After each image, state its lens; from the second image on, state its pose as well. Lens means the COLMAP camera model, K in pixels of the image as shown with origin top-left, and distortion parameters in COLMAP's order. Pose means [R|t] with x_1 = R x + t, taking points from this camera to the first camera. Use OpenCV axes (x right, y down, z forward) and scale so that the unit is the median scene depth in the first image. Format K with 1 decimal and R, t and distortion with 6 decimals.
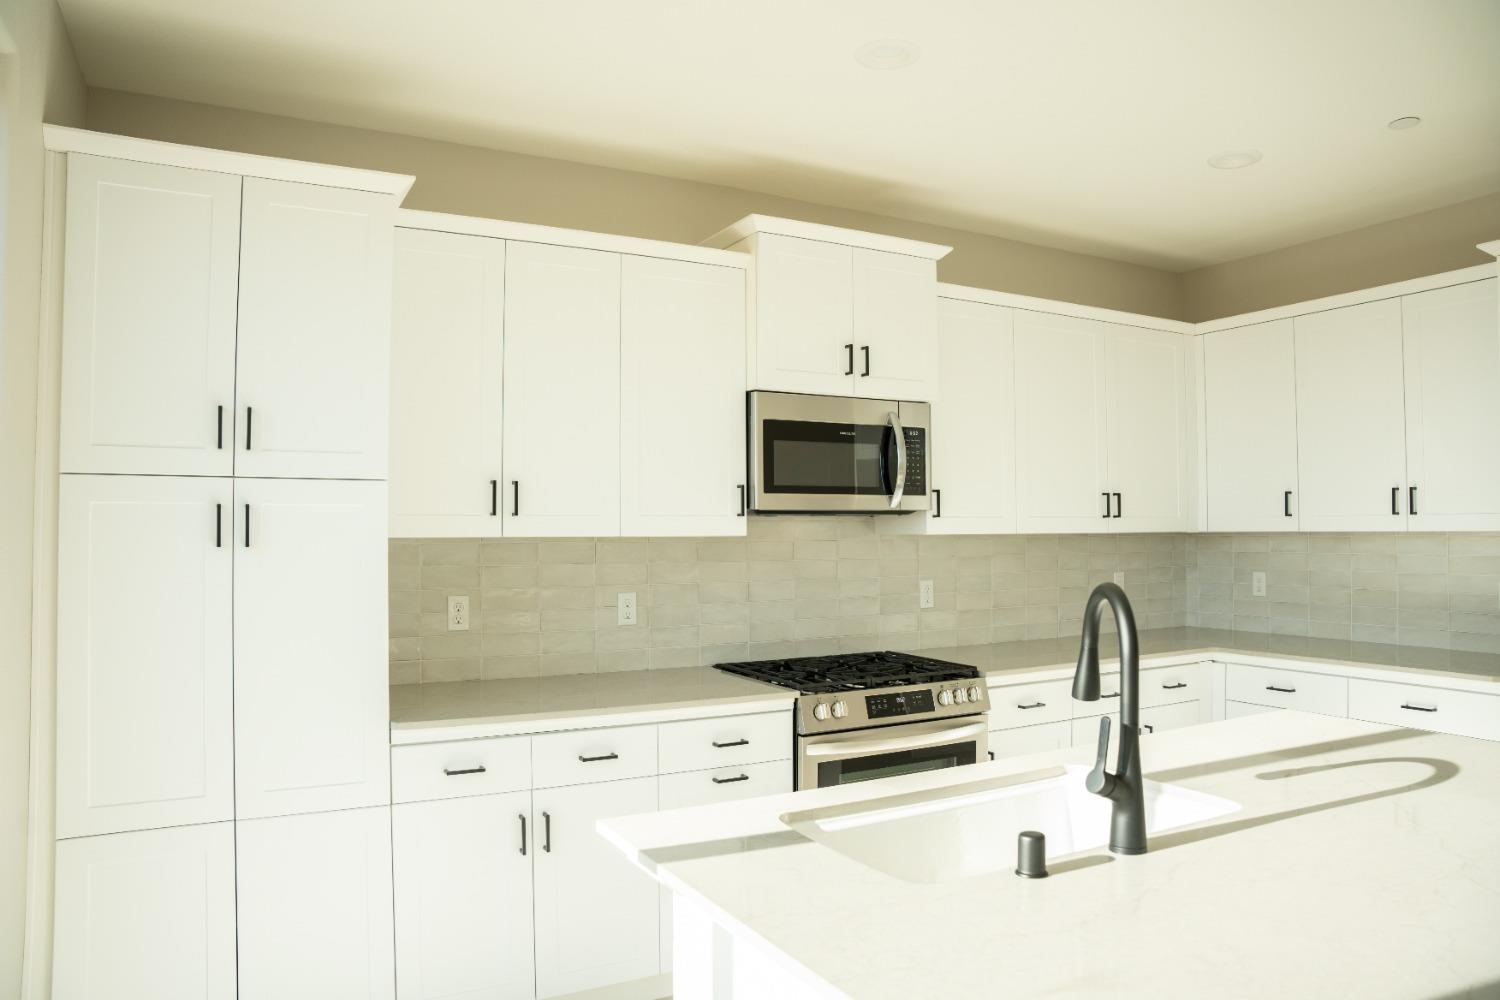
lens RADIAL K [[1020.6, 0, 750.0], [0, 1020.6, 500.0], [0, 0, 1]] dist [-0.132325, 0.000612]
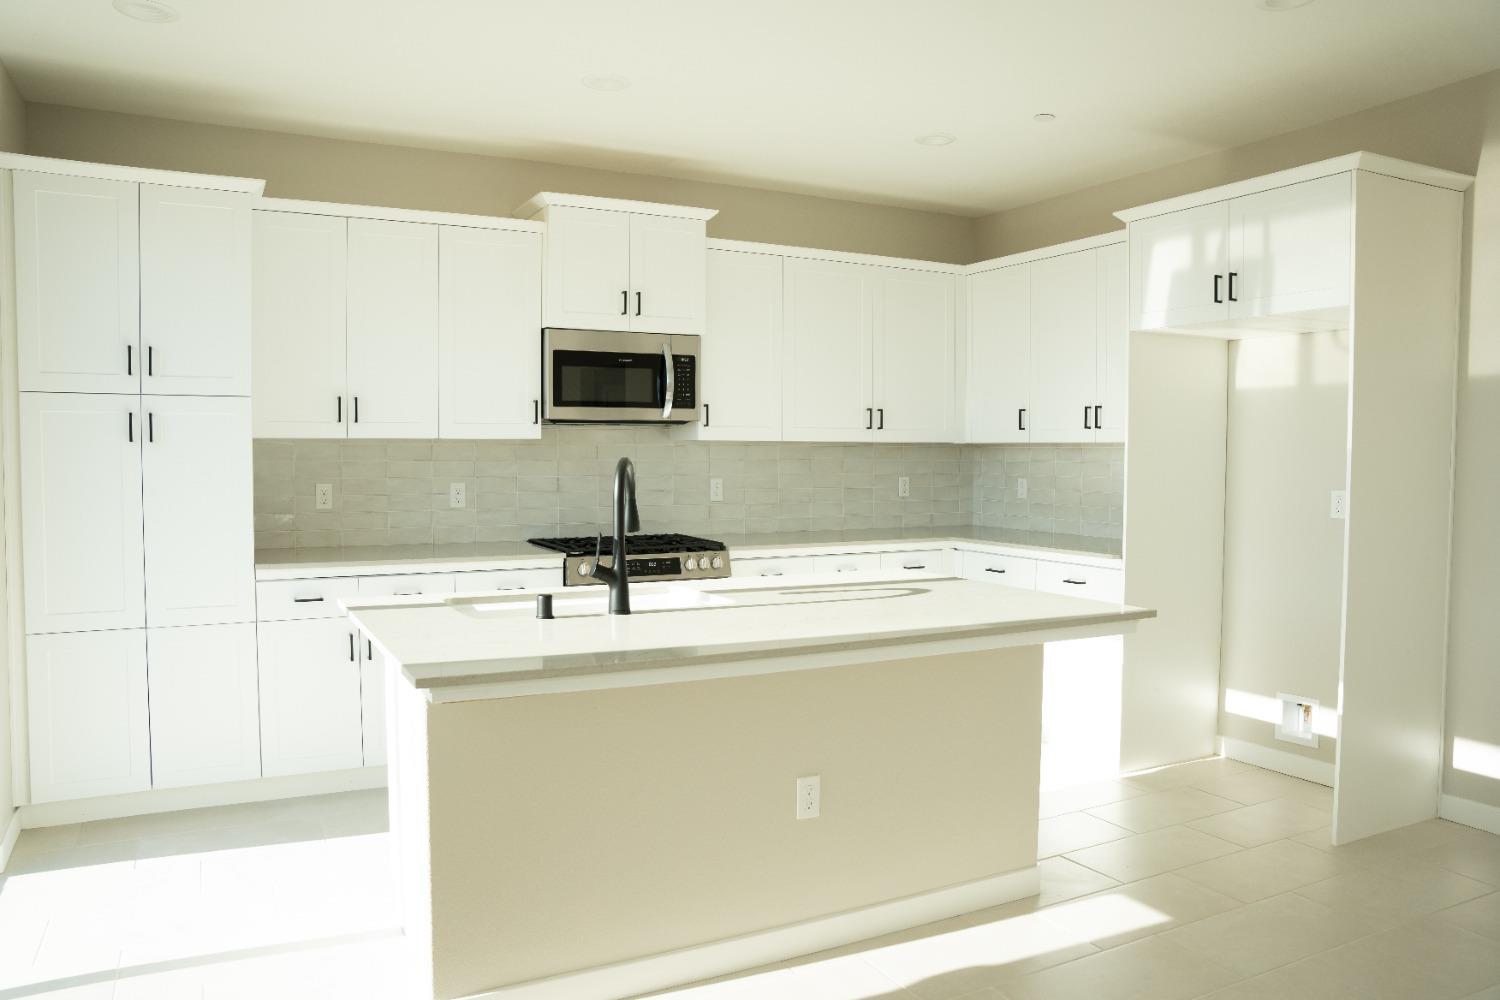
lens RADIAL K [[1091.8, 0, 750.0], [0, 1091.8, 500.0], [0, 0, 1]] dist [-0.139081, 0.097676]
pose [[0.999864, 0.008739, -0.013954, 0.275155], [-0.007659, 0.997106, 0.075635, 0.005363], [0.014574, -0.075518, 0.997038, -0.380009]]
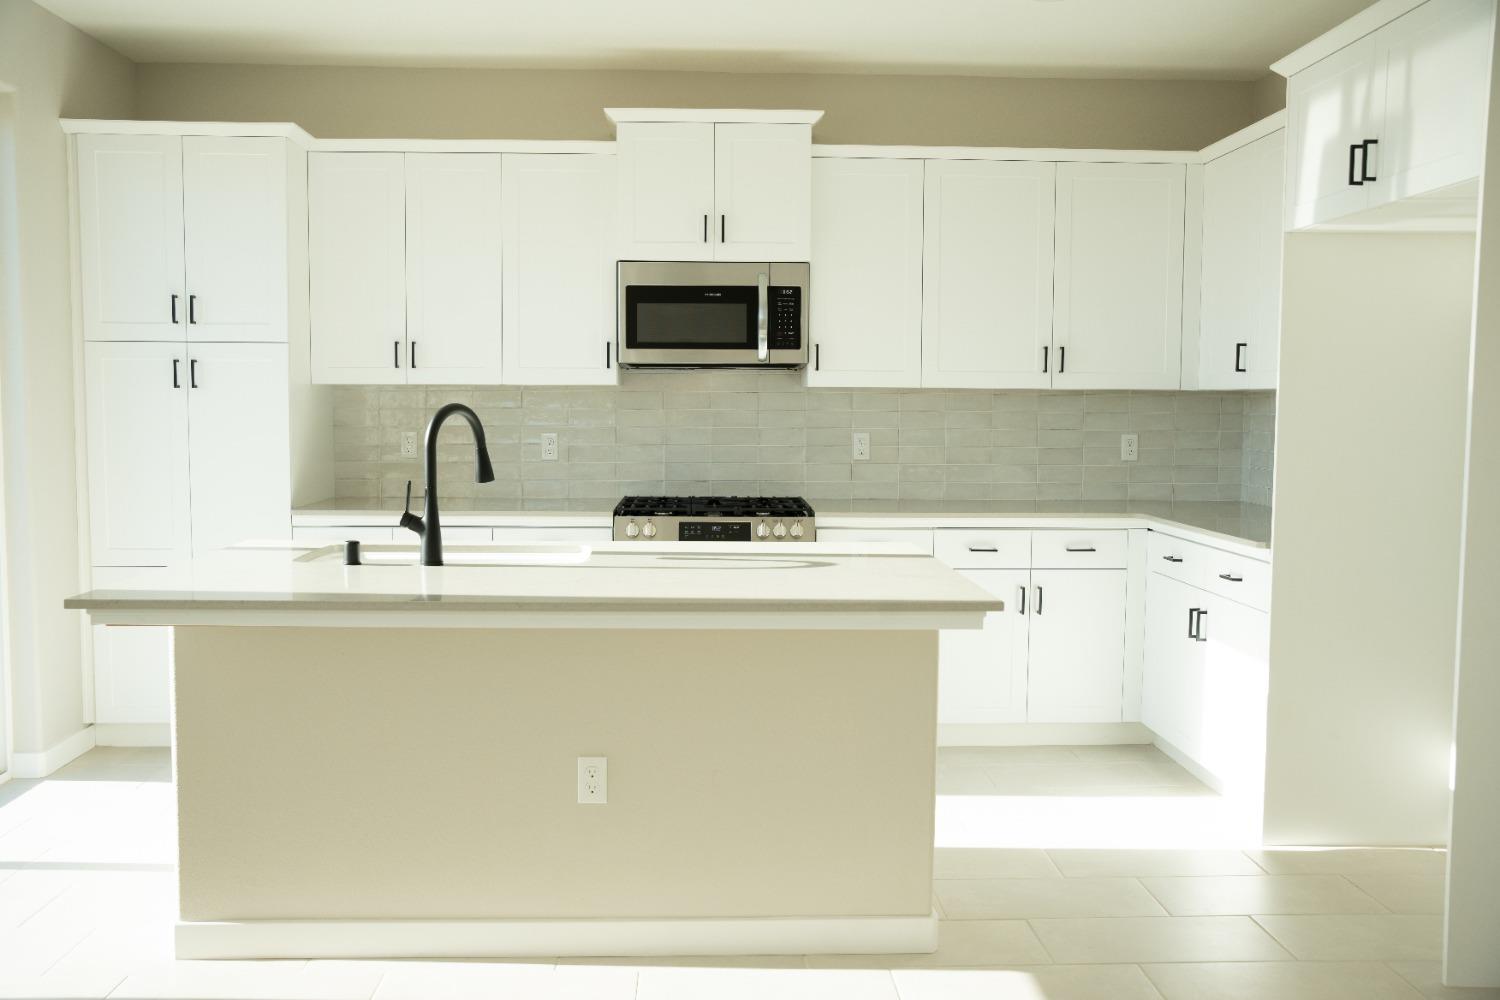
lens RADIAL K [[1340.7, 0, 750.0], [0, 1340.7, 500.0], [0, 0, 1]] dist [-0.051466, 0.003104]
pose [[0.897938, 0.042498, -0.438065, 0.792520], [0.003219, 0.994666, 0.103094, 0.007545], [0.440110, -0.093982, 0.893012, -0.319065]]
